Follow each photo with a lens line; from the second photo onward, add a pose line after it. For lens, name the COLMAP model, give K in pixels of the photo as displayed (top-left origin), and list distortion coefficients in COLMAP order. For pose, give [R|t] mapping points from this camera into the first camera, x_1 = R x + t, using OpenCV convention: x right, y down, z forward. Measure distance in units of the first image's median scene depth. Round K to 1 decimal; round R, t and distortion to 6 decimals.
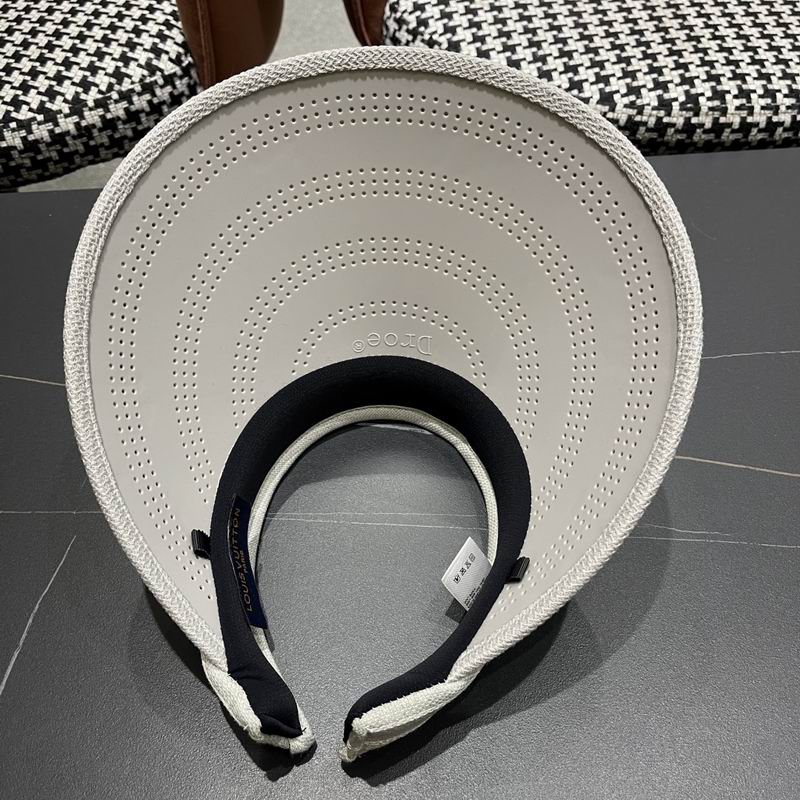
lens RADIAL K [[842.1, 0, 398.4], [0, 842.1, 401.2], [0, 0, 1]] dist [0.013127, 0.000000]
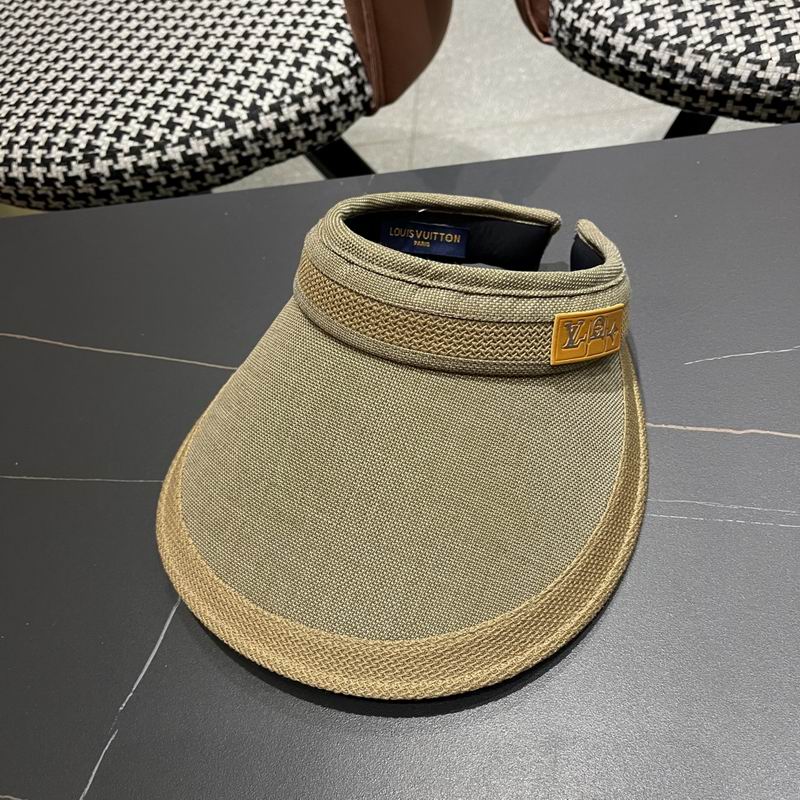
lens RADIAL K [[842.1, 0, 406.4], [0, 842.1, 411.9], [0, 0, 1]] dist [0.013127, 0.000000]
pose [[0.973279, 0.005771, -0.229553, 0.053859], [-0.004250, 0.999966, 0.007119, 0.021284], [0.229586, -0.005953, 0.973270, 0.003668]]
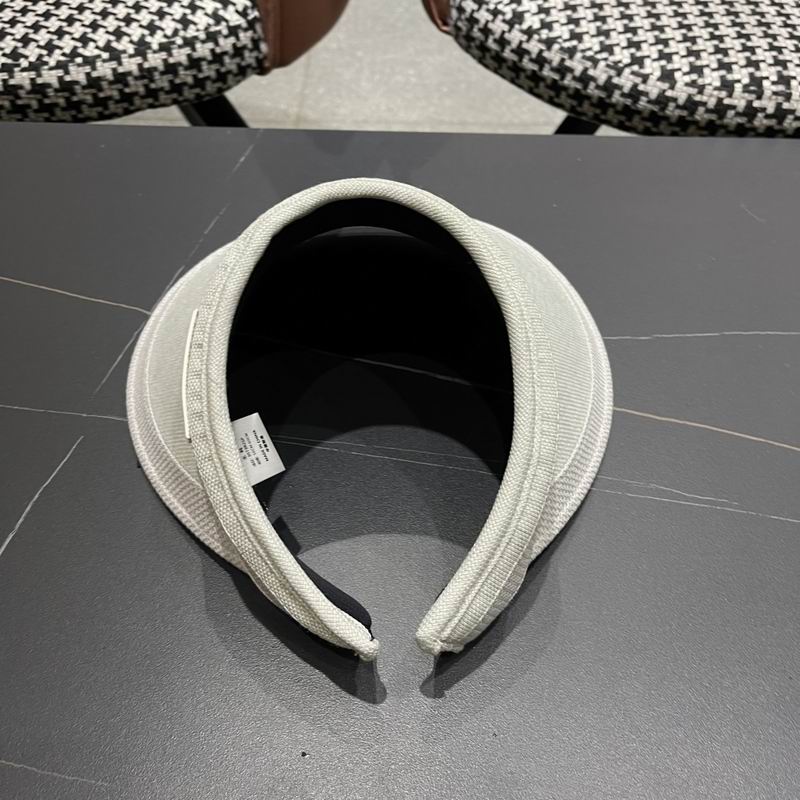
lens RADIAL K [[842.1, 0, 394.8], [0, 842.1, 413.6], [0, 0, 1]] dist [0.013127, 0.000000]
pose [[0.992504, 0.099357, -0.071161, 0.040516], [-0.100185, 0.994936, -0.008147, 0.068515], [0.069992, 0.015215, 0.997432, 0.006482]]
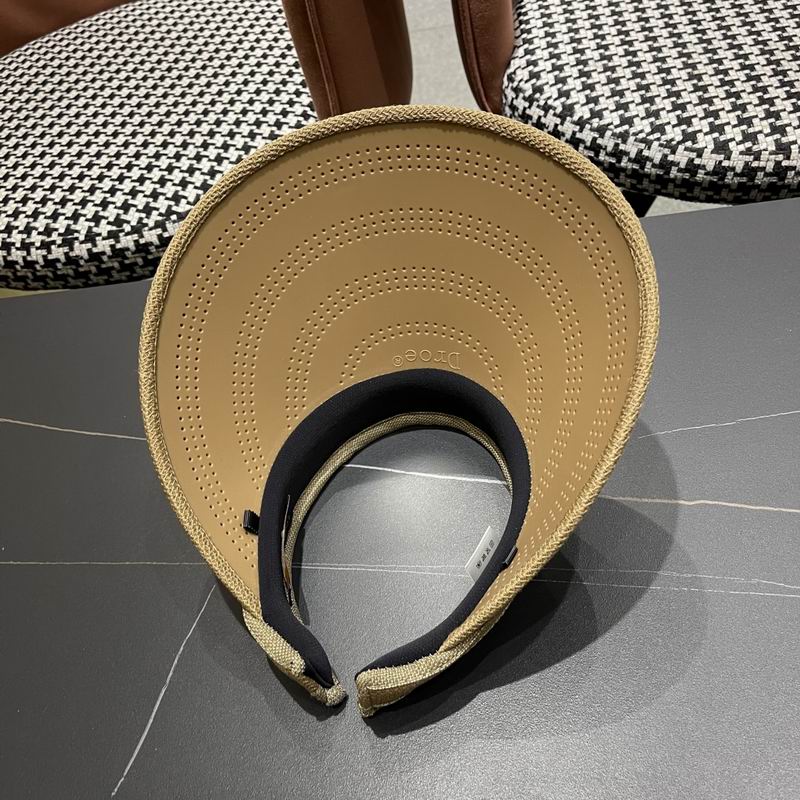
lens RADIAL K [[842.1, 0, 406.7], [0, 842.1, 397.3], [0, 0, 1]] dist [0.013127, 0.000000]
pose [[0.981098, -0.032443, -0.190775, 0.059519], [0.022925, 0.998390, -0.051890, -0.017484], [0.192151, 0.046536, 0.980261, -0.042328]]
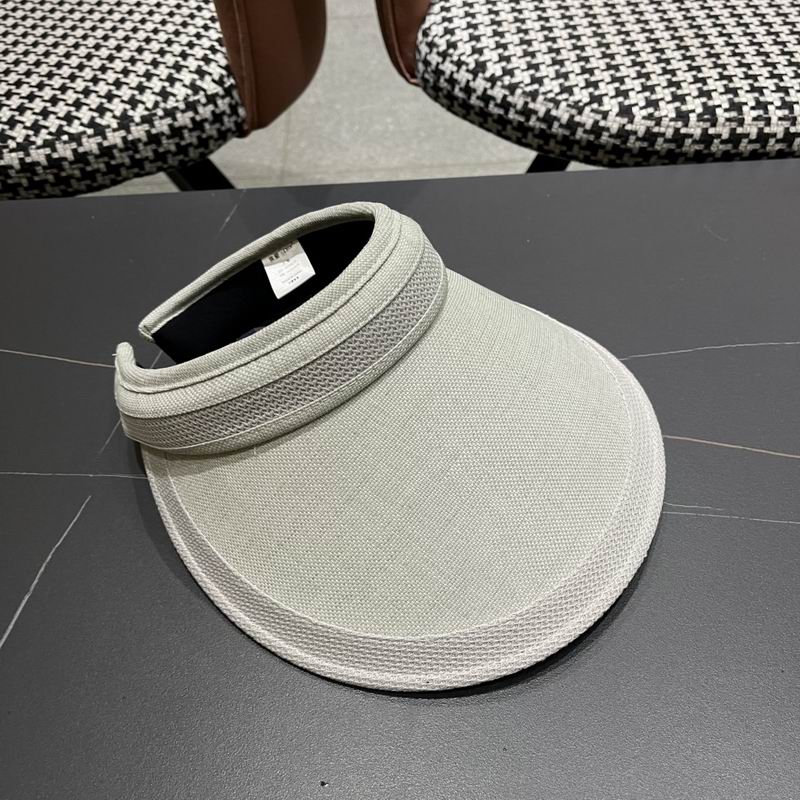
lens RADIAL K [[842.1, 0, 411.8], [0, 842.1, 414.4], [0, 0, 1]] dist [0.013127, 0.000000]
pose [[0.997906, 0.017193, -0.062350, 0.055124], [-0.020584, 0.998321, -0.054144, 0.070636], [0.061314, 0.055314, 0.996585, -0.023171]]
